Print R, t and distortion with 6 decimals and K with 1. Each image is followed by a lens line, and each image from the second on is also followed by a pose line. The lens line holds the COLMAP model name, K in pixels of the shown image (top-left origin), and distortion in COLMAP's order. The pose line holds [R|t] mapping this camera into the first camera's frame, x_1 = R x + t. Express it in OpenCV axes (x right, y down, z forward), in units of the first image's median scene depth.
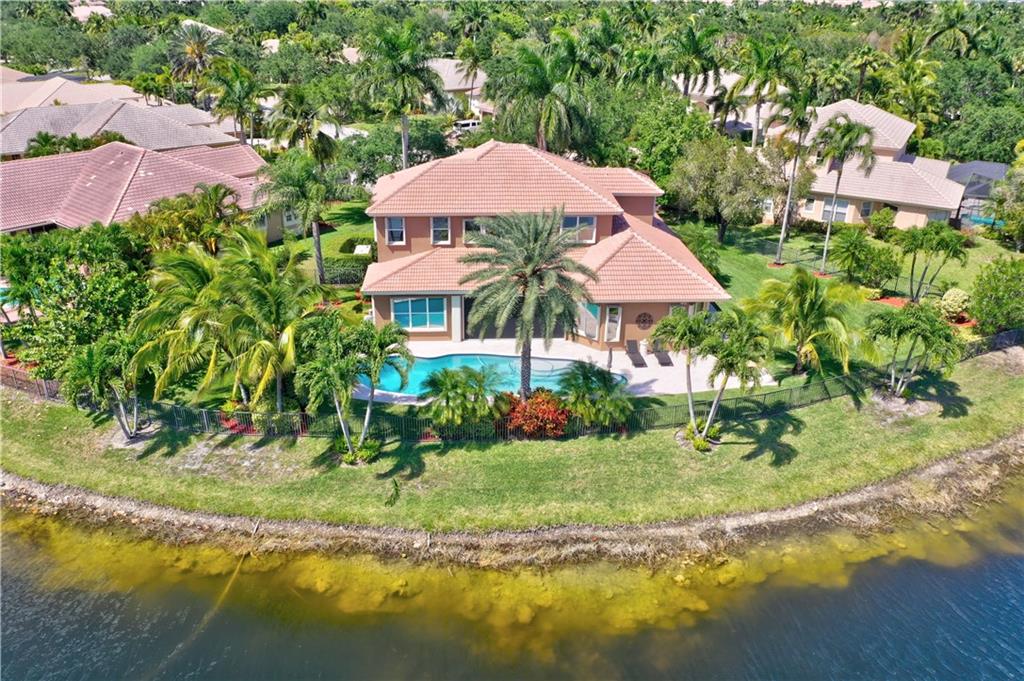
lens RADIAL K [[1071.7, 0, 511.1], [0, 1071.7, 343.3], [0, 0, 1]] dist [-0.037174, 0.000000]
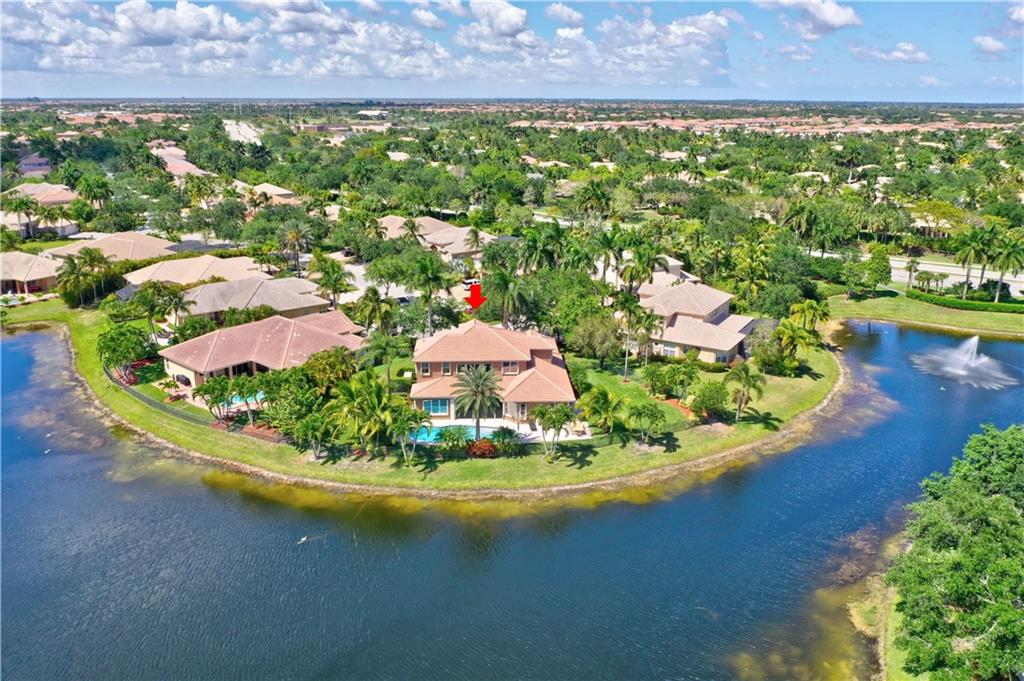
lens RADIAL K [[840.4, 0, 515.7], [0, 840.4, 338.3], [0, 0, 1]] dist [-0.015334, -0.013851]
pose [[0.999990, 0.001162, 0.004337, 0.091360], [-0.000678, 0.993917, -0.110132, 0.028359], [-0.004439, 0.110128, 0.993908, -0.940704]]
